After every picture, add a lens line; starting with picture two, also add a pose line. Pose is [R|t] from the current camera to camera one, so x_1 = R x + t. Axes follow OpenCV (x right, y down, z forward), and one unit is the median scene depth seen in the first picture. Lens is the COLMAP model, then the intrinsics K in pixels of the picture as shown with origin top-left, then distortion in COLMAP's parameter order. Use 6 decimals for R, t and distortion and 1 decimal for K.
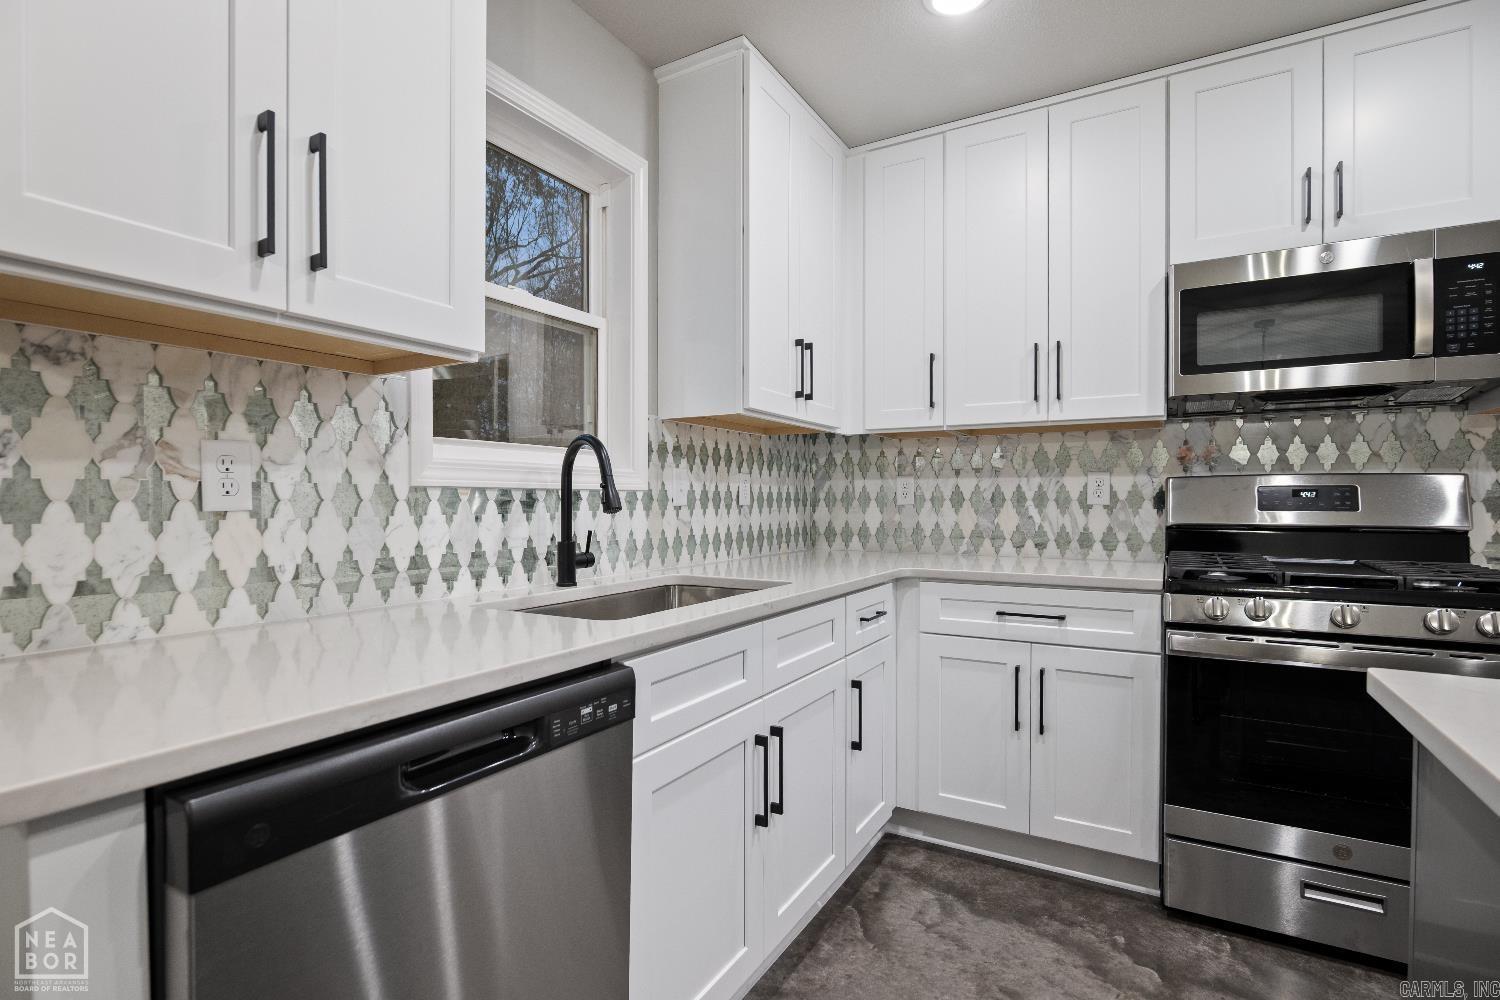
lens RADIAL K [[721.0, 0, 743.8], [0, 721.0, 507.3], [0, 0, 1]] dist [-0.015746, 0.001175]
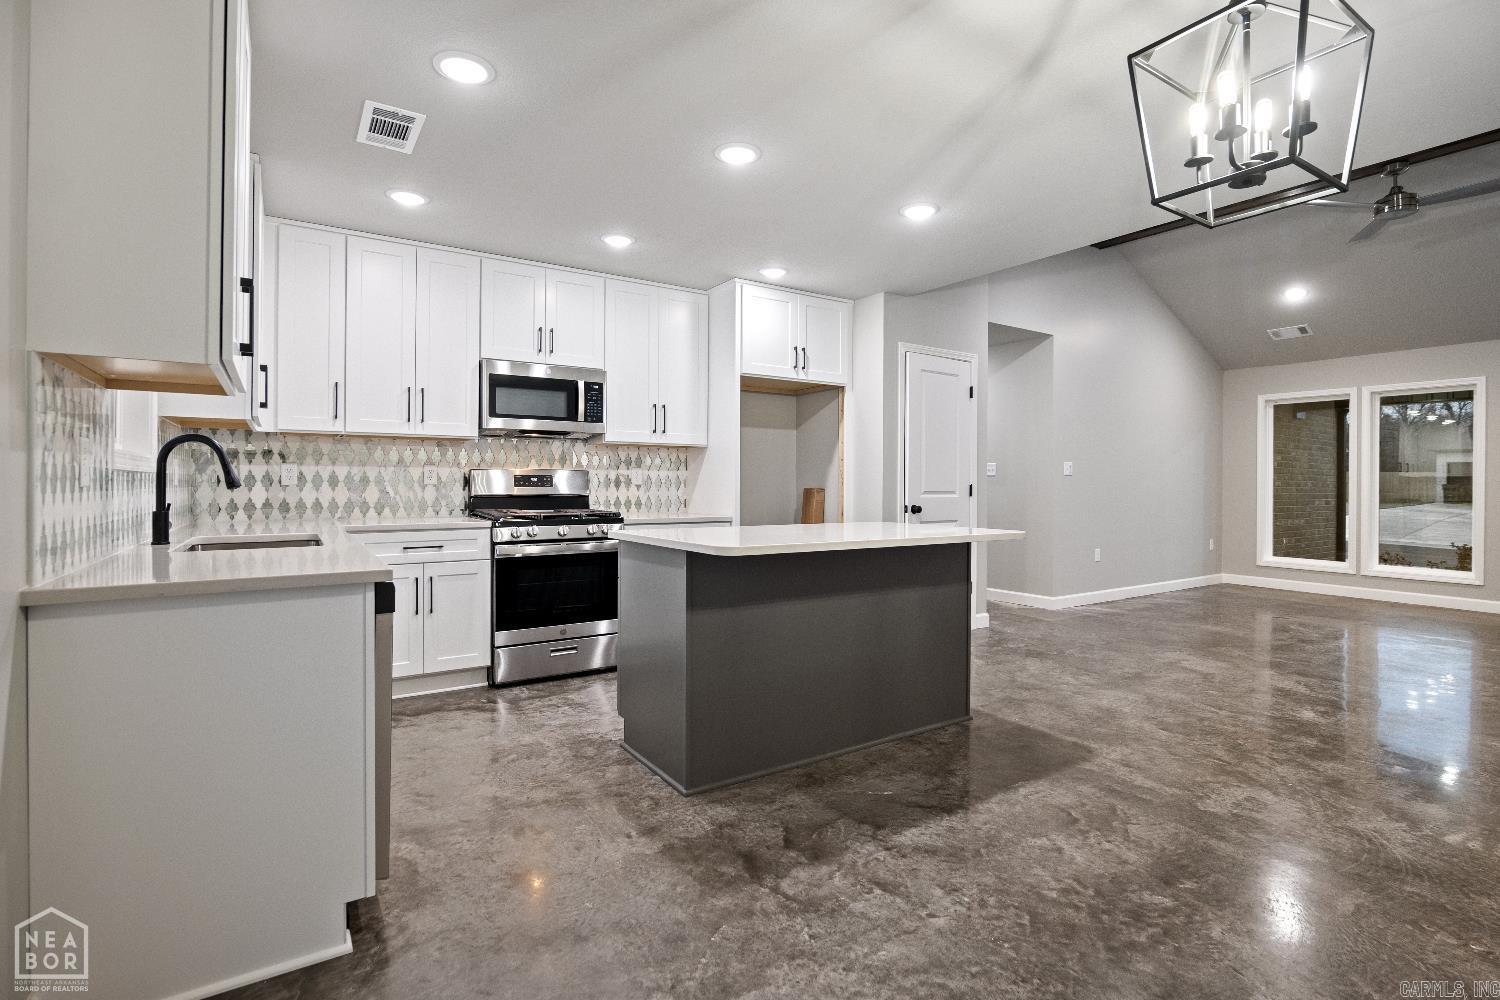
lens RADIAL K [[713.4, 0, 748.8], [0, 713.4, 483.9], [0, 0, 1]] dist [-0.014409, 0.000926]
pose [[0.438368, 0.000310, 0.898796, -0.798304], [0.006676, 0.999971, -0.003601, 0.007044], [-0.898771, 0.007578, 0.438353, -0.464871]]
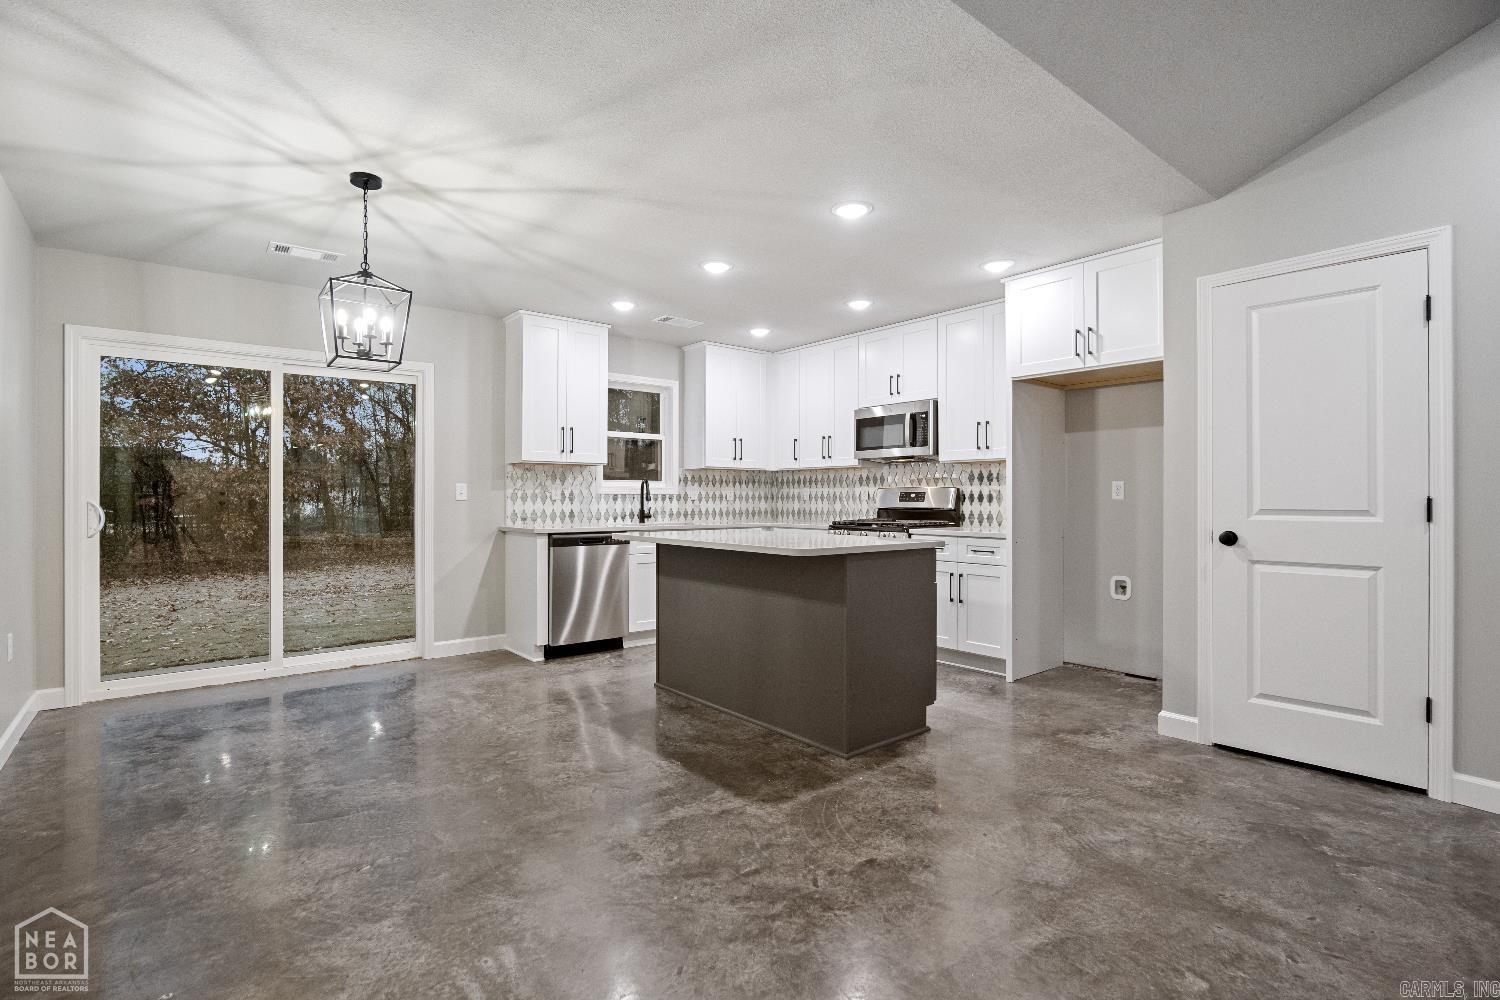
lens RADIAL K [[712.3, 0, 745.8], [0, 712.3, 494.8], [0, 0, 1]] dist [-0.018155, 0.000849]
pose [[0.937587, -0.001384, -0.347749, 1.134023], [-0.004505, 0.999860, -0.016126, 0.023807], [0.347722, 0.016686, 0.937449, -1.613770]]
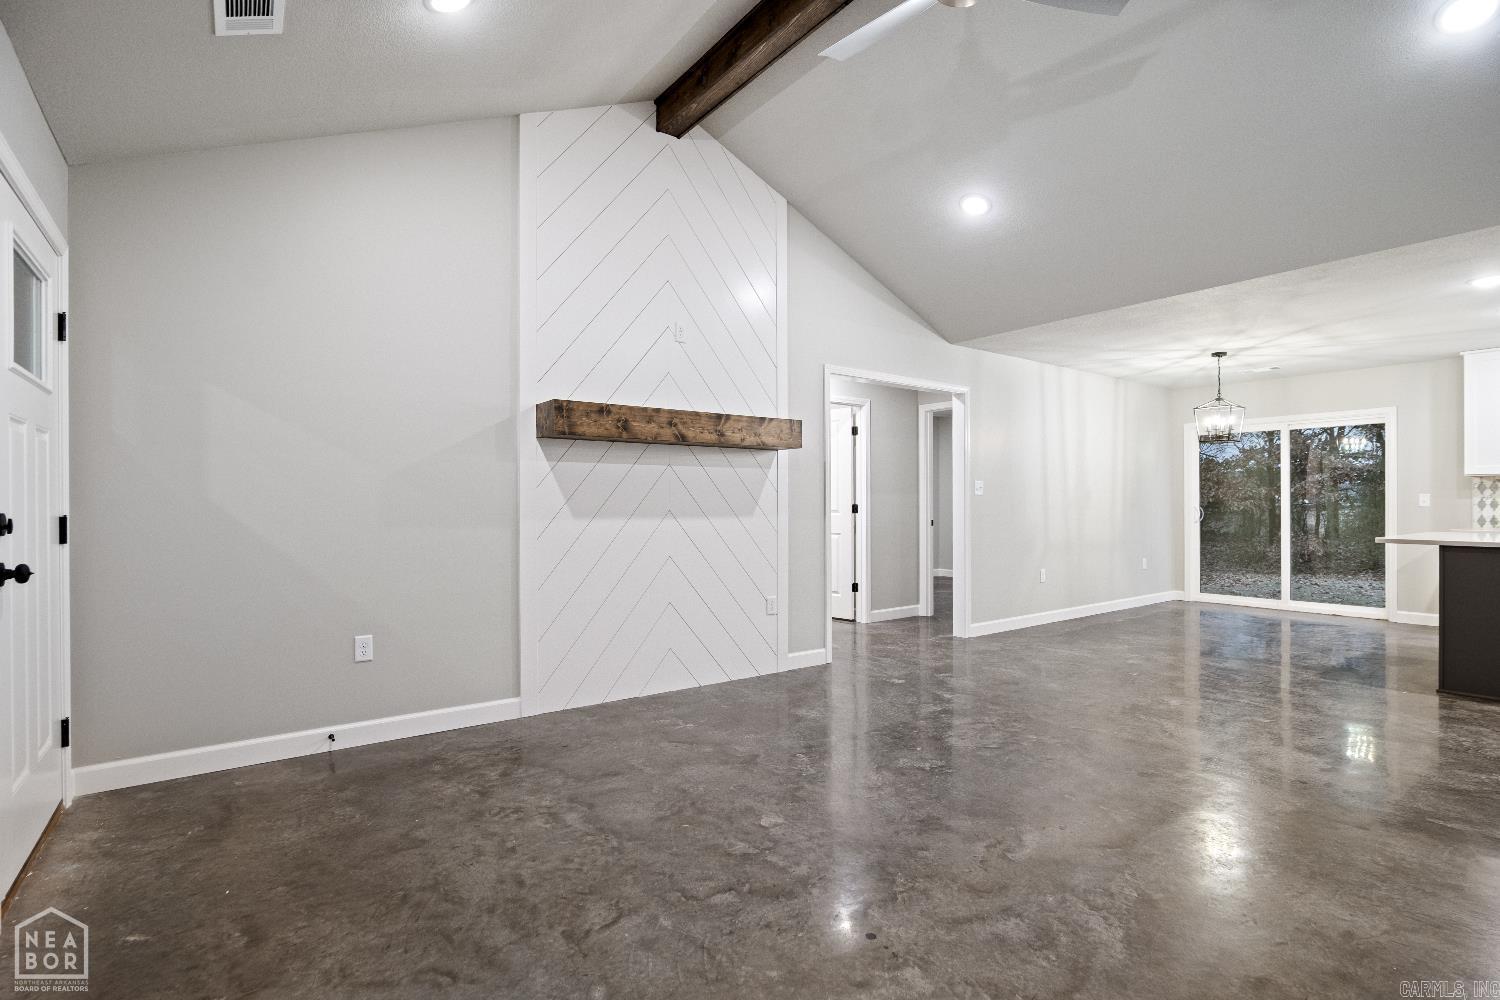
lens RADIAL K [[712.3, 0, 745.8], [0, 712.3, 494.8], [0, 0, 1]] dist [-0.018155, 0.000849]
pose [[-0.400838, -0.010740, -0.916086, 3.379854], [-0.015773, 0.999864, -0.004821, 0.017685], [0.916013, 0.012517, -0.400953, -1.200845]]
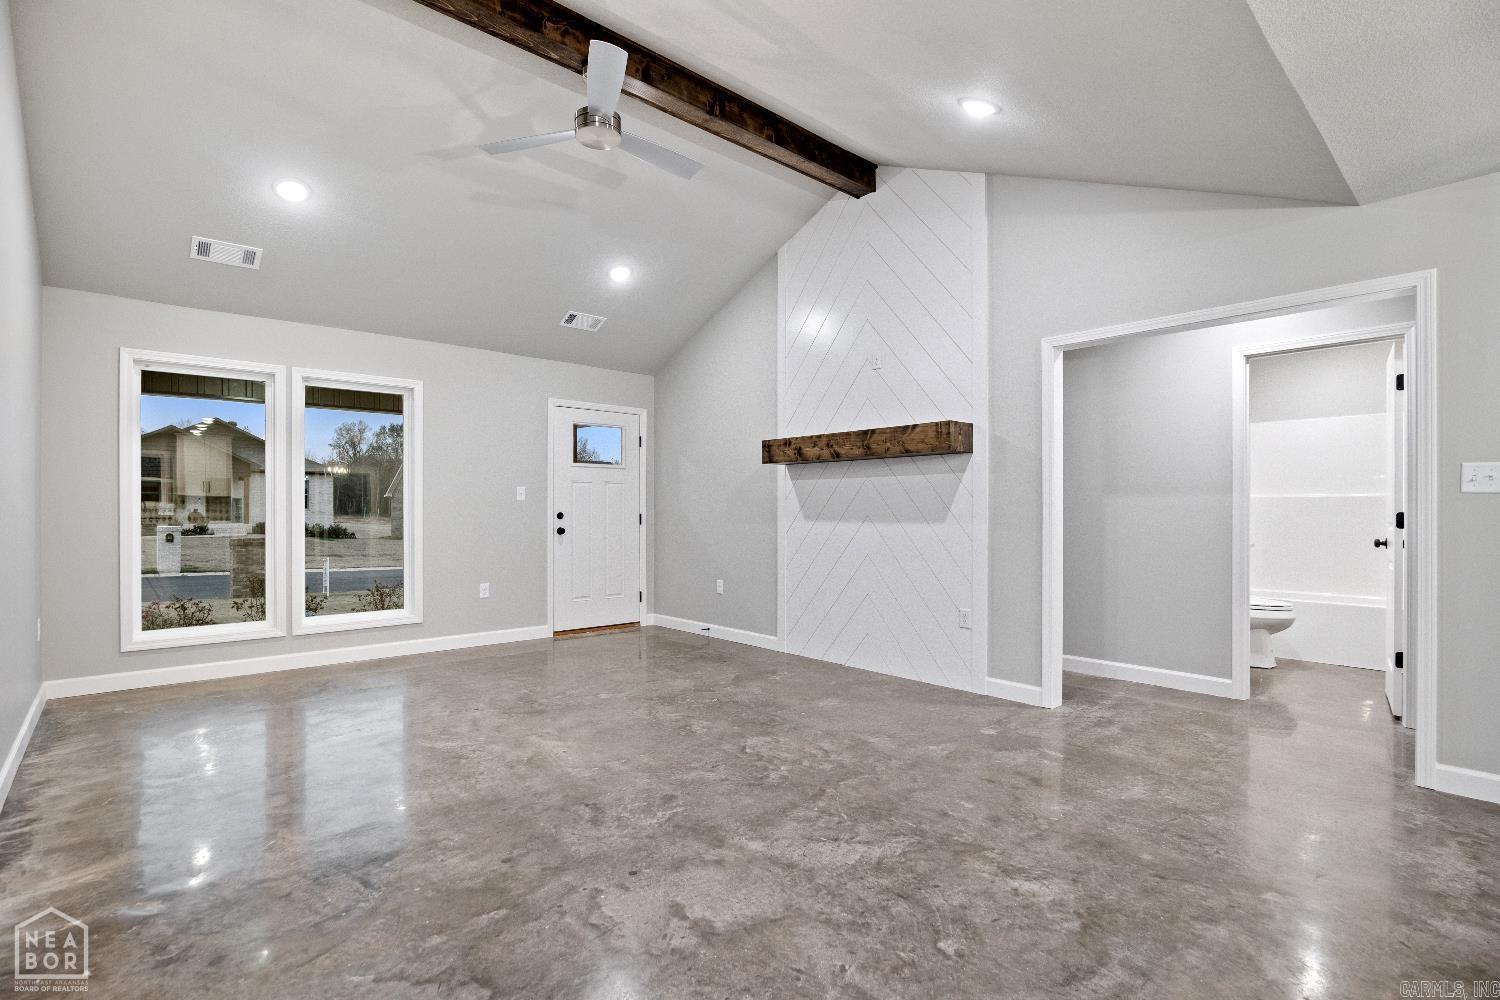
lens RADIAL K [[709.6, 0, 750.0], [0, 709.6, 500.0], [0, 0, 1]] dist [-0.018543, 0.000372]
pose [[-0.953956, 0.001977, 0.299940, 1.296417], [0.003459, 0.999984, 0.004410, -0.008169], [-0.299926, 0.005244, -0.953948, 0.144801]]
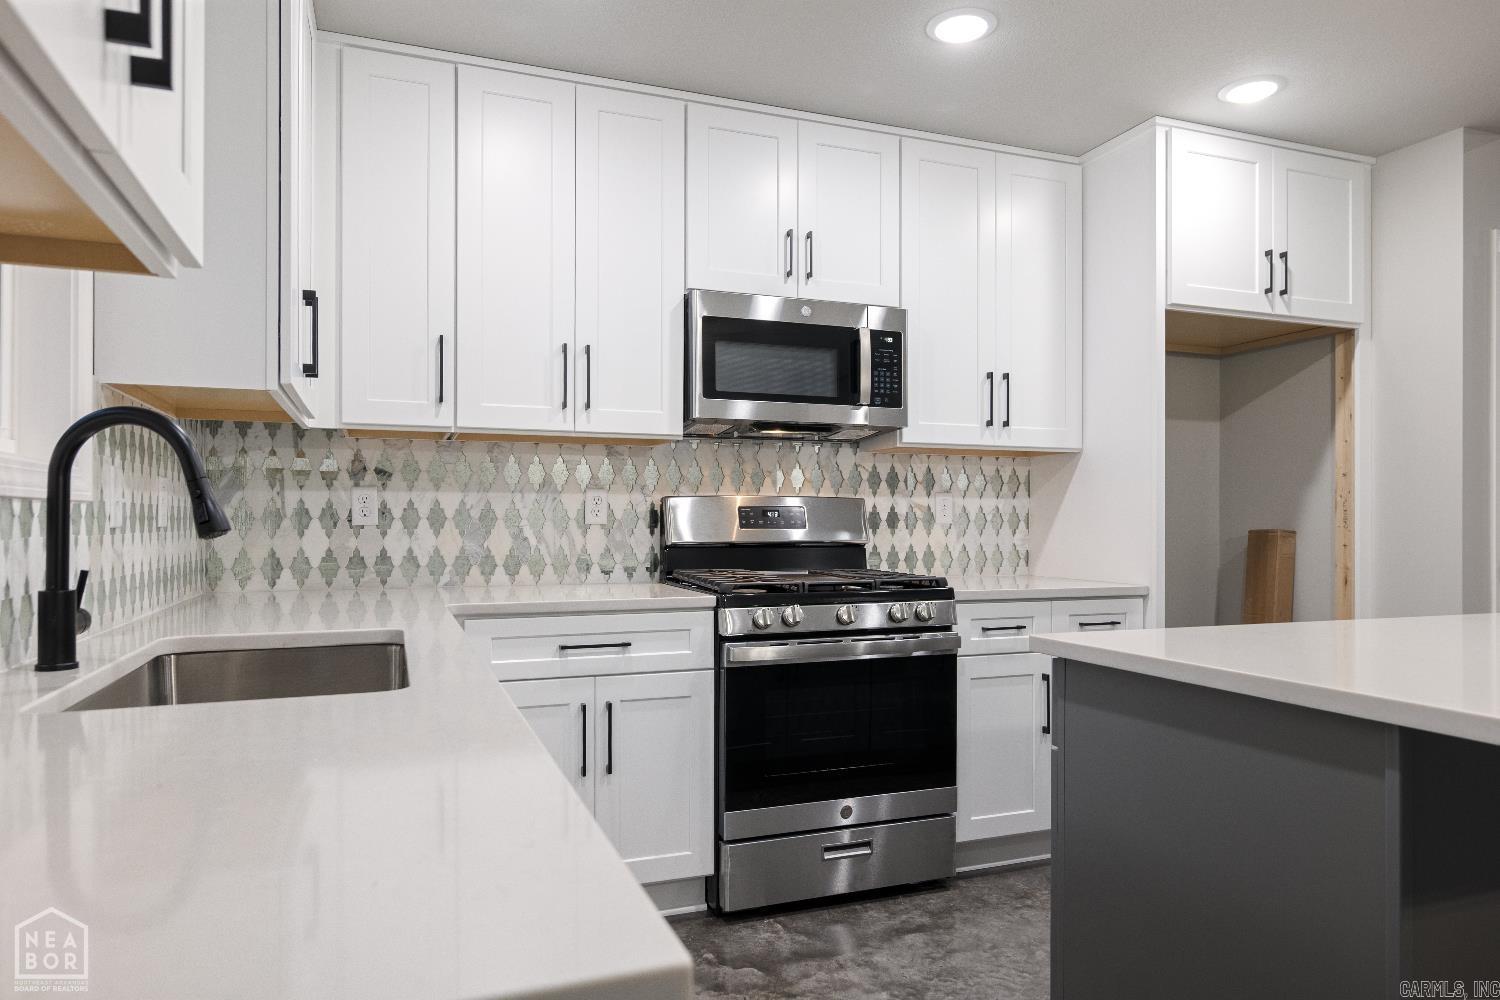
lens RADIAL K [[955.2, 0, 746.5], [0, 955.2, 514.8], [0, 0, 1]] dist [0.003602, -0.000670]
pose [[0.623999, 0.004692, 0.781411, -0.418737], [0.007192, 0.999905, -0.011747, 0.000196], [-0.781392, 0.012951, 0.623906, 0.094175]]
